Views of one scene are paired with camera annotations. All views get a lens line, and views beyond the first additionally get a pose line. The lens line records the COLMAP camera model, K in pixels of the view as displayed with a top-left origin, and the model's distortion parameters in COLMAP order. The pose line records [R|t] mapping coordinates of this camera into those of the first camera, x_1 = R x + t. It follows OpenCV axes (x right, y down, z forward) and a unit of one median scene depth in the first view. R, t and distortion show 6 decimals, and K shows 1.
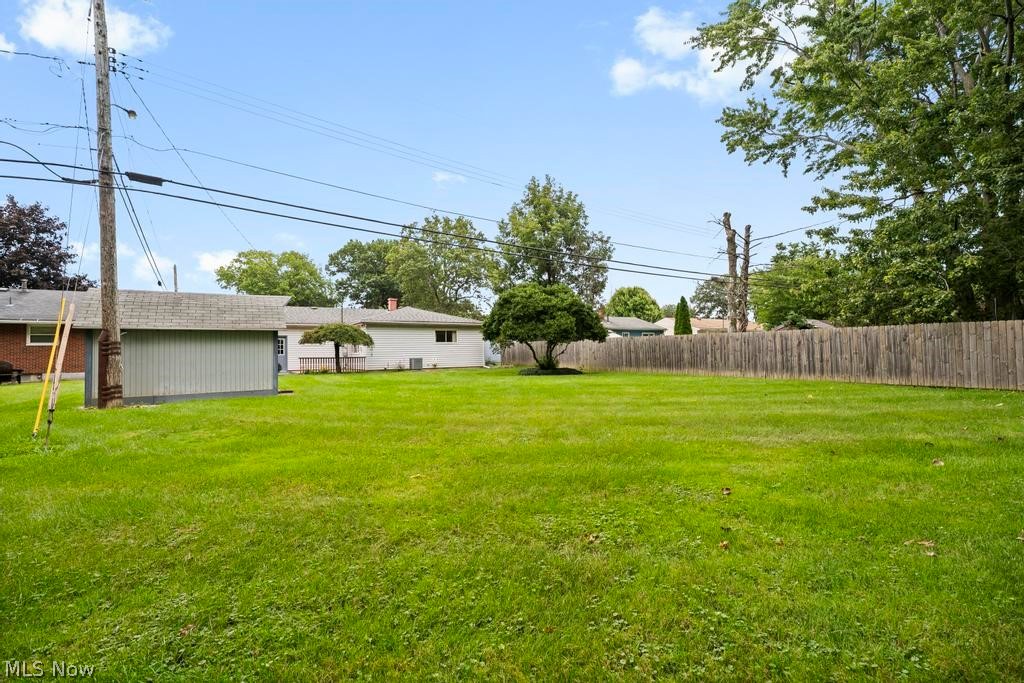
lens RADIAL K [[464.7, 0, 512.0], [0, 464.7, 341.5], [0, 0, 1]] dist [0.001839, 0.000092]
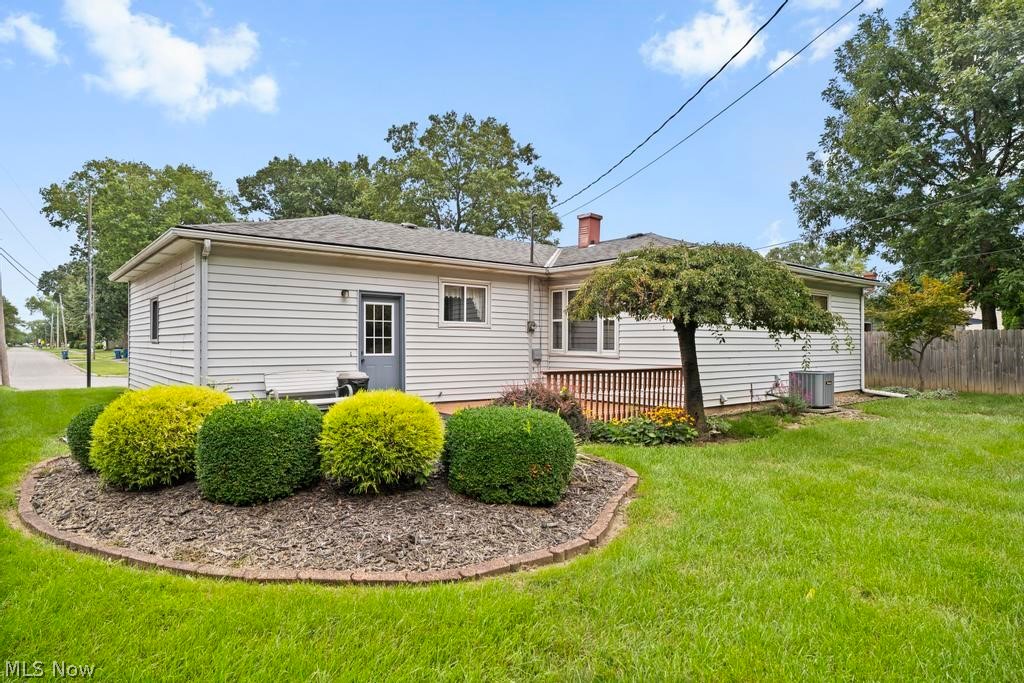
lens RADIAL K [[617.3, 0, 512.0], [0, 617.3, 345.7], [0, 0, 1]] dist [-0.003425, -0.001637]
pose [[0.992659, 0.017159, 0.119723, -0.175607], [-0.020221, 0.999498, 0.024402, 0.003958], [-0.119244, -0.026643, 0.992507, 0.207364]]
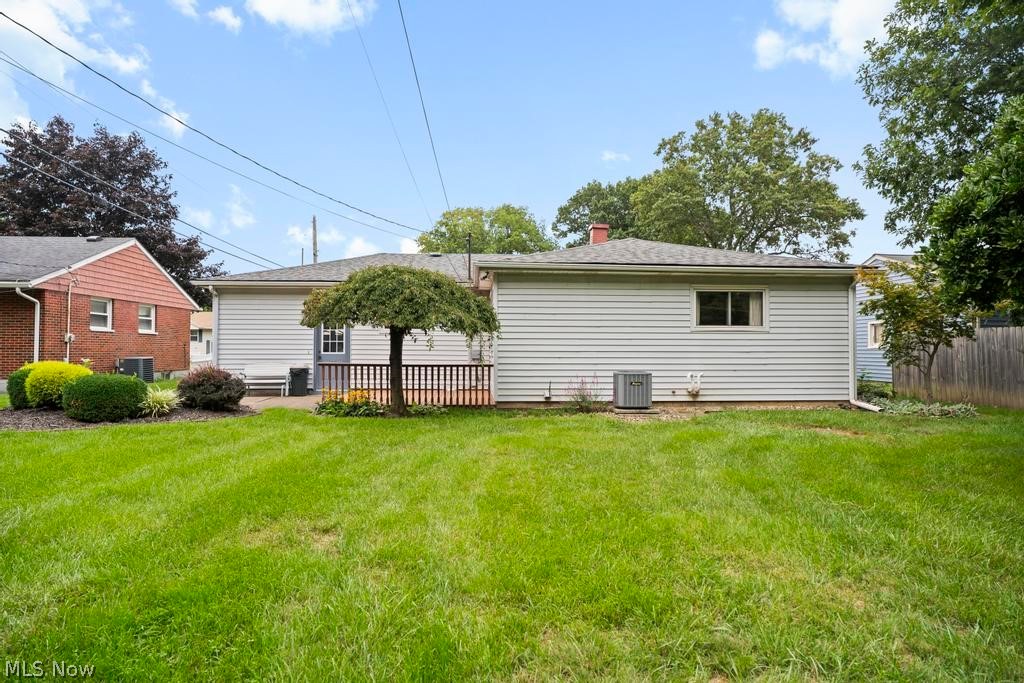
lens RADIAL K [[603.6, 0, 491.4], [0, 603.6, 338.1], [0, 0, 1]] dist [-0.002124, -0.000302]
pose [[0.866307, 0.008798, -0.499434, -0.027946], [-0.004318, 0.999939, 0.010125, 0.002673], [0.499493, -0.006615, 0.866293, 0.204154]]
